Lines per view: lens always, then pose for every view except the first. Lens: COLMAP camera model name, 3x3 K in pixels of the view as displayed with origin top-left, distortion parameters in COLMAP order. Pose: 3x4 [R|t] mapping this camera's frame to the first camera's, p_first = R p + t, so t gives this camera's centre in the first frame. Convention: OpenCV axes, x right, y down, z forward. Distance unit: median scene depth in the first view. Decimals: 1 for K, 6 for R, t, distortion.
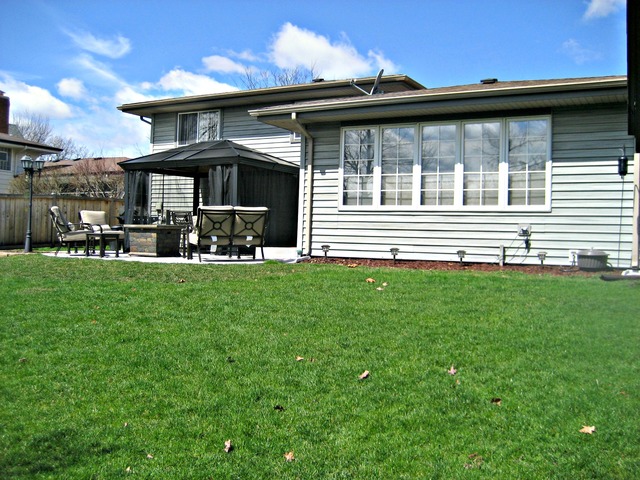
lens RADIAL K [[644.8, 0, 319.5], [0, 644.8, 256.8], [0, 0, 1]] dist [-0.291979, 0.813376]
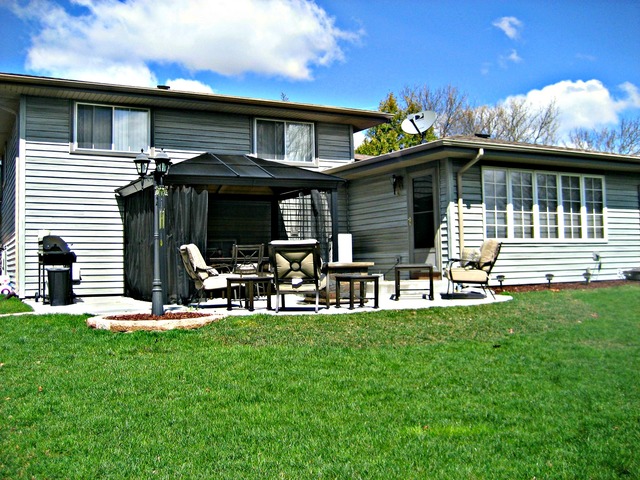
lens RADIAL K [[654.5, 0, 320.0], [0, 654.5, 240.0], [0, 0, 1]] dist [-0.095335, -0.000063]
pose [[0.551705, 0.002547, 0.834035, -0.861963], [0.062053, 0.997098, -0.044093, -0.038392], [-0.831727, 0.076081, 0.549946, 0.524824]]
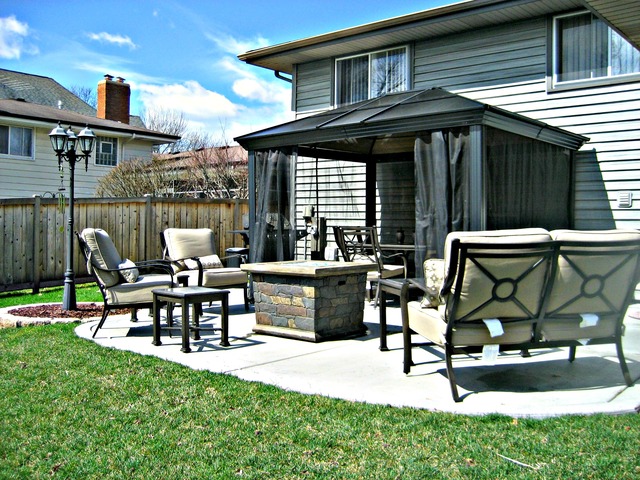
lens RADIAL K [[654.5, 0, 320.0], [0, 654.5, 240.0], [0, 0, 1]] dist [-0.095335, -0.000063]
pose [[0.976872, -0.014151, -0.213357, -0.139128], [0.010667, 0.999790, -0.017474, -0.053456], [0.213560, 0.014794, 0.976818, 0.499631]]
